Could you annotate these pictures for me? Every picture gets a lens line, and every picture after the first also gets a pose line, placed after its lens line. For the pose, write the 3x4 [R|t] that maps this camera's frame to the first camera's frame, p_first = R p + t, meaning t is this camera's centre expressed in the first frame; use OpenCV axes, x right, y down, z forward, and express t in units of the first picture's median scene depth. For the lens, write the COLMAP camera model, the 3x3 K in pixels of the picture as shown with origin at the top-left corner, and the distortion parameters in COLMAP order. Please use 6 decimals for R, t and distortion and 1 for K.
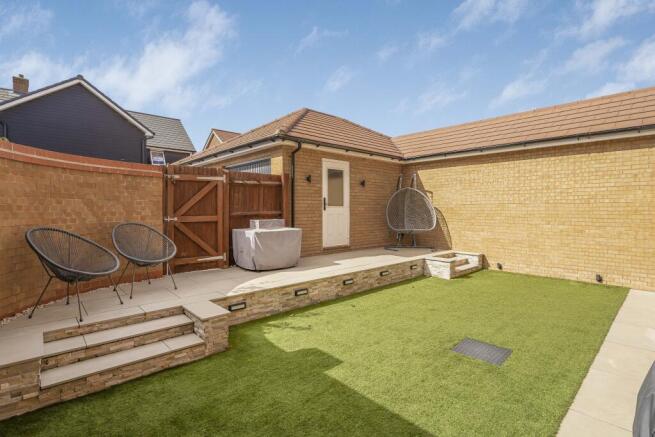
lens RADIAL K [[321.4, 0, 327.5], [0, 321.4, 218.5], [0, 0, 1]] dist [-0.000366, -0.000117]
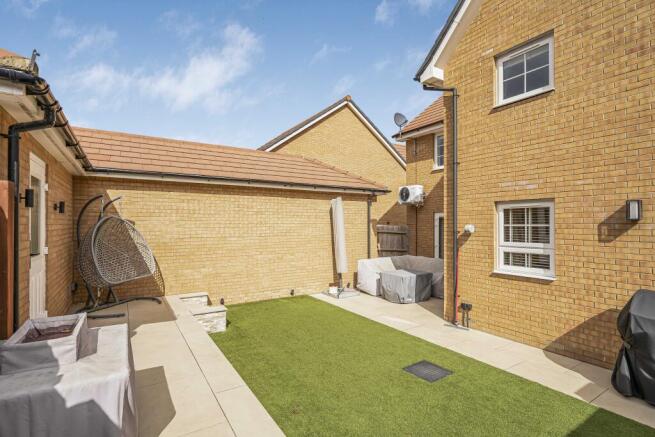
lens RADIAL K [[321.4, 0, 327.5], [0, 321.4, 218.5], [0, 0, 1]] dist [-0.000366, -0.000117]
pose [[0.185527, 0.017552, 0.982482, -0.375183], [0.030479, 0.999257, -0.023607, -0.071593], [-0.982166, 0.034325, 0.184854, 0.521585]]
